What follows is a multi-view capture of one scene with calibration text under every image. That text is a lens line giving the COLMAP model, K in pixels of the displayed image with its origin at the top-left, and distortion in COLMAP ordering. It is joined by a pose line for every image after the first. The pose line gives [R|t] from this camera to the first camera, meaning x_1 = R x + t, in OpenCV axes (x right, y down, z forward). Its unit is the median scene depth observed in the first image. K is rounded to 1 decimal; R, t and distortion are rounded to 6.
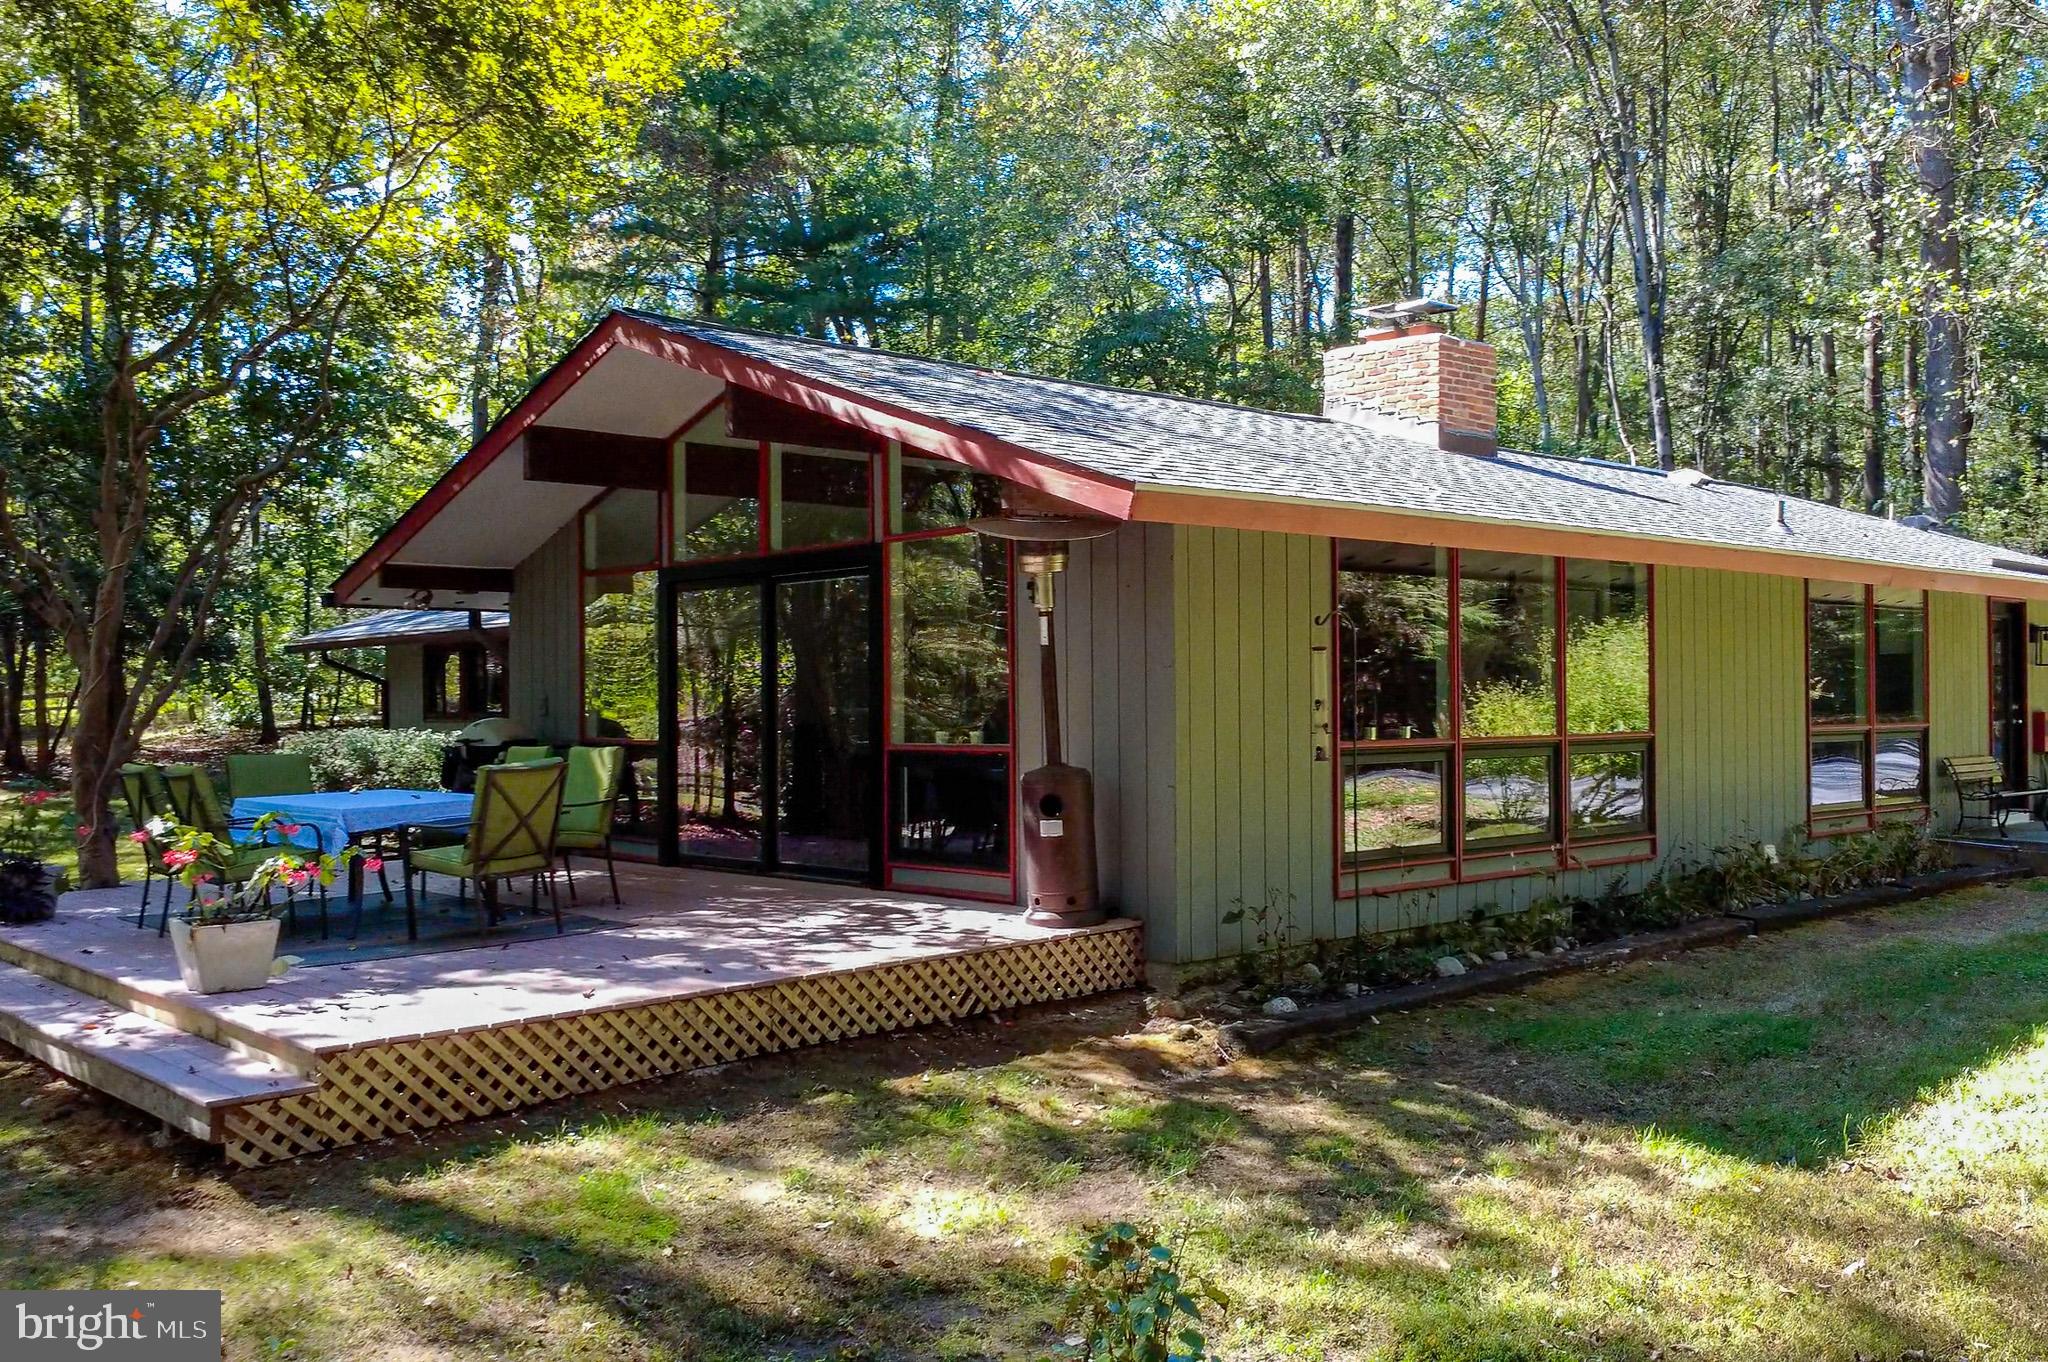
lens RADIAL K [[1824.2, 0, 1019.3], [0, 1824.2, 672.8], [0, 0, 1]] dist [0.000441, 0.006436]
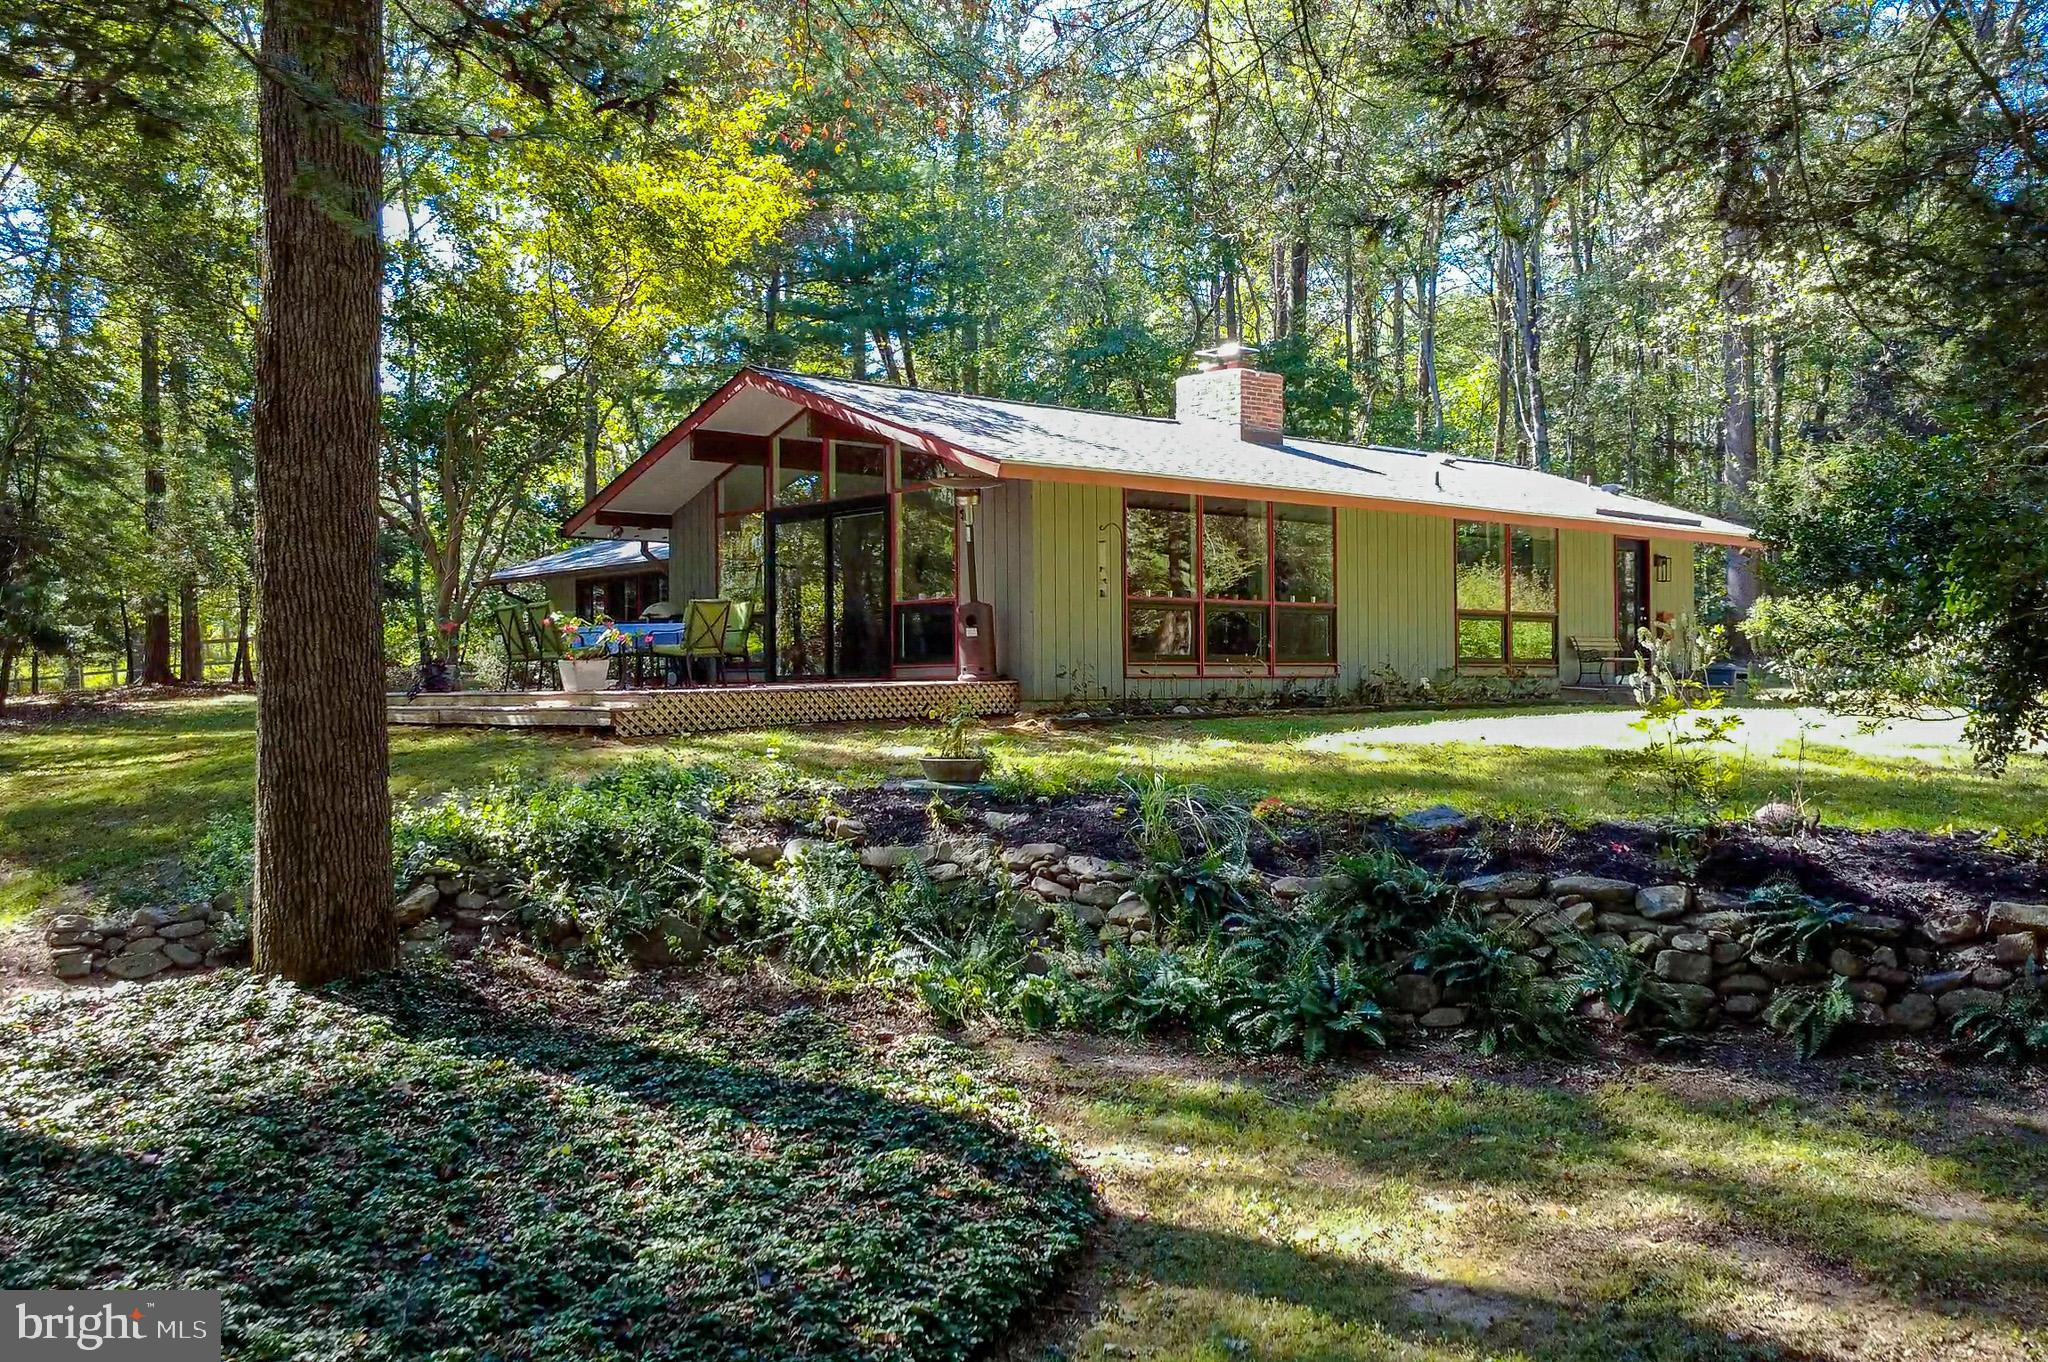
lens RADIAL K [[1824.2, 0, 1022.1], [0, 1824.2, 696.3], [0, 0, 1]] dist [0.000441, 0.006436]
pose [[0.999730, 0.001474, -0.023196, 0.084260], [-0.000973, 0.999766, 0.021592, 0.078426], [0.023222, -0.021564, 0.999498, -0.707081]]
